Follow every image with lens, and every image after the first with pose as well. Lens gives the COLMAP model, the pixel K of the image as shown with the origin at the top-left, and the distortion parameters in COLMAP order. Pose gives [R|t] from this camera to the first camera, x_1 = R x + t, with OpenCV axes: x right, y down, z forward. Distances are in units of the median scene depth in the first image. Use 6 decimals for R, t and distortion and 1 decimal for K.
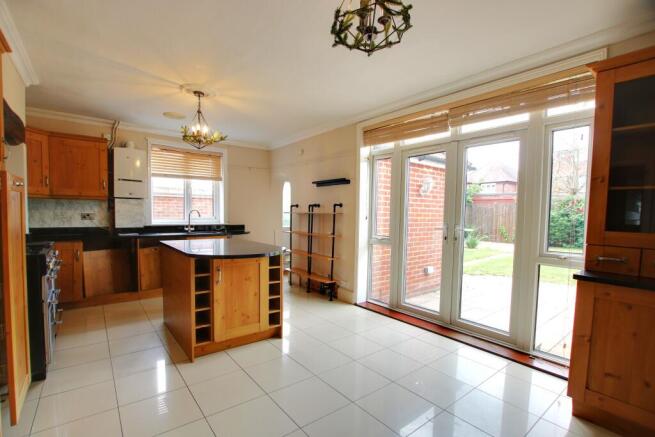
lens RADIAL K [[304.5, 0, 326.1], [0, 304.5, 230.9], [0, 0, 1]] dist [-0.025988, 0.000876]
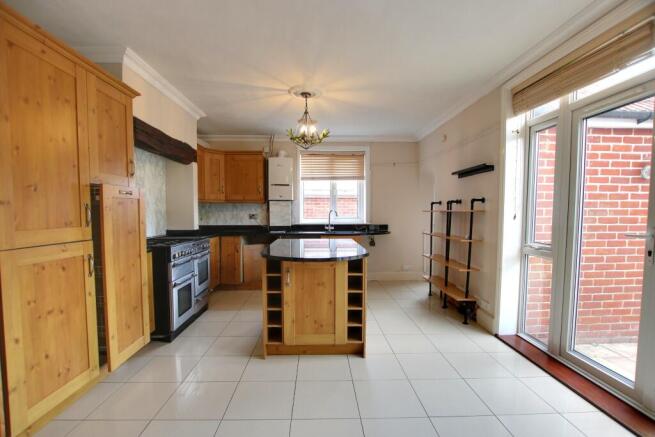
lens RADIAL K [[304.5, 0, 326.1], [0, 304.5, 230.9], [0, 0, 1]] dist [-0.025988, 0.000876]
pose [[0.803642, 0.022868, -0.594674, 0.193975], [-0.020936, 0.999729, 0.010150, -0.007999], [0.594745, 0.004293, 0.803903, 0.177181]]
